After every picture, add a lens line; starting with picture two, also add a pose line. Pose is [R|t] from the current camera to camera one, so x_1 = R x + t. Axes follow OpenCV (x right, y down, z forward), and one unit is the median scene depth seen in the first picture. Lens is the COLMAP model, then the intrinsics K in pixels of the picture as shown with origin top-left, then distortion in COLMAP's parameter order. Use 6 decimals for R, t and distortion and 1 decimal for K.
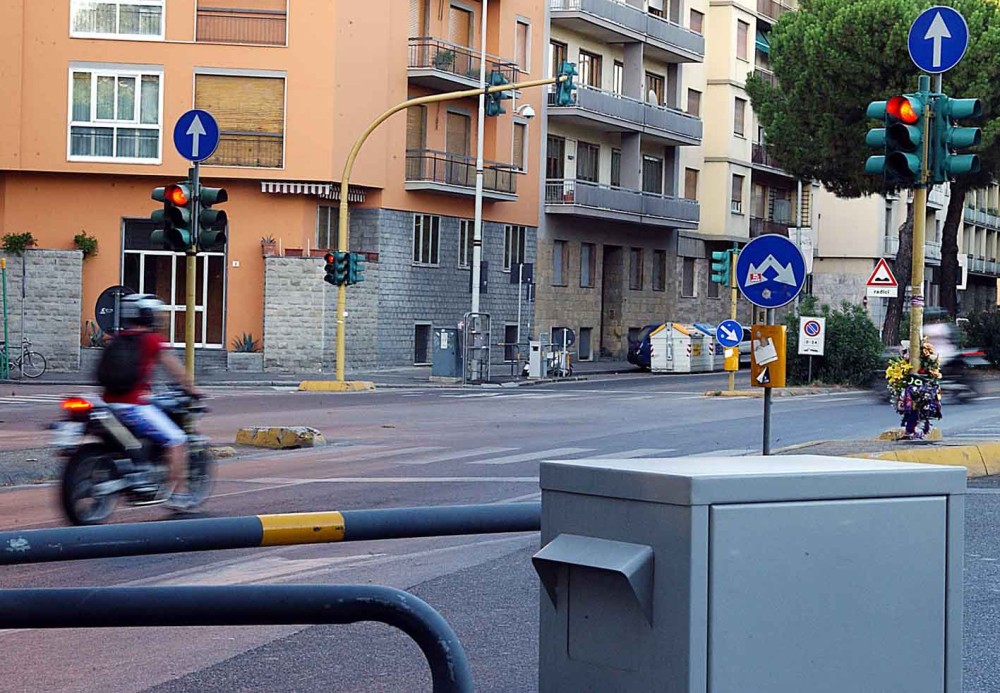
lens RADIAL K [[2063.3, 0, 500.5], [0, 2063.3, 348.0], [0, 0, 1]] dist [0.046704, 0.000000]
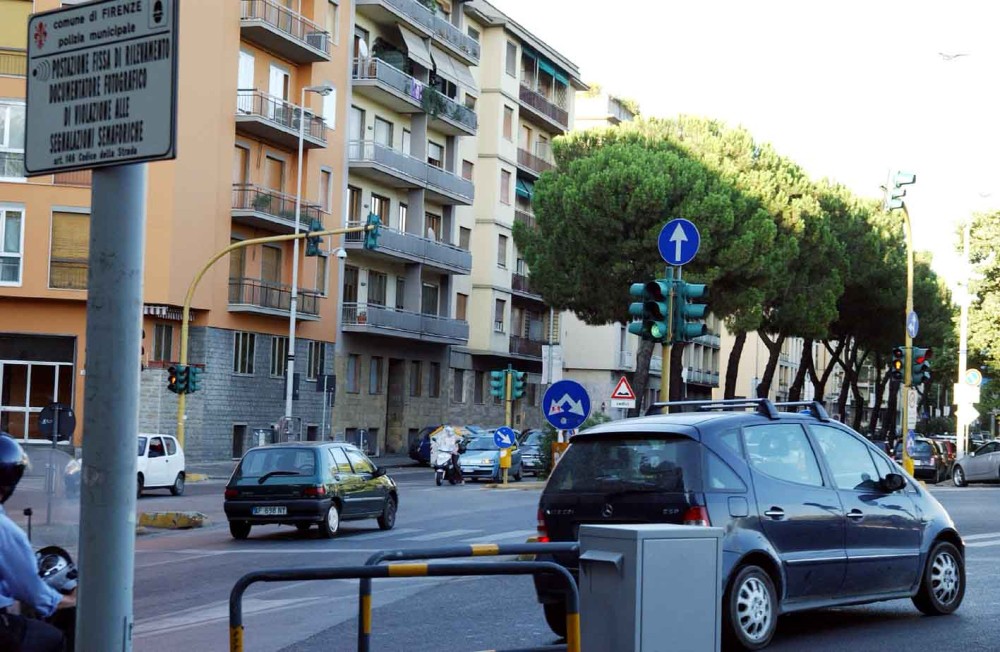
lens RADIAL K [[2149.7, 0, 499.5], [0, 2149.7, 325.1], [0, 0, 1]] dist [0.092719, 0.000000]
pose [[0.990107, 0.017939, 0.139160, -0.063955], [-0.011128, 0.998709, -0.049568, -0.009220], [-0.139869, 0.047529, 0.989029, -0.244902]]
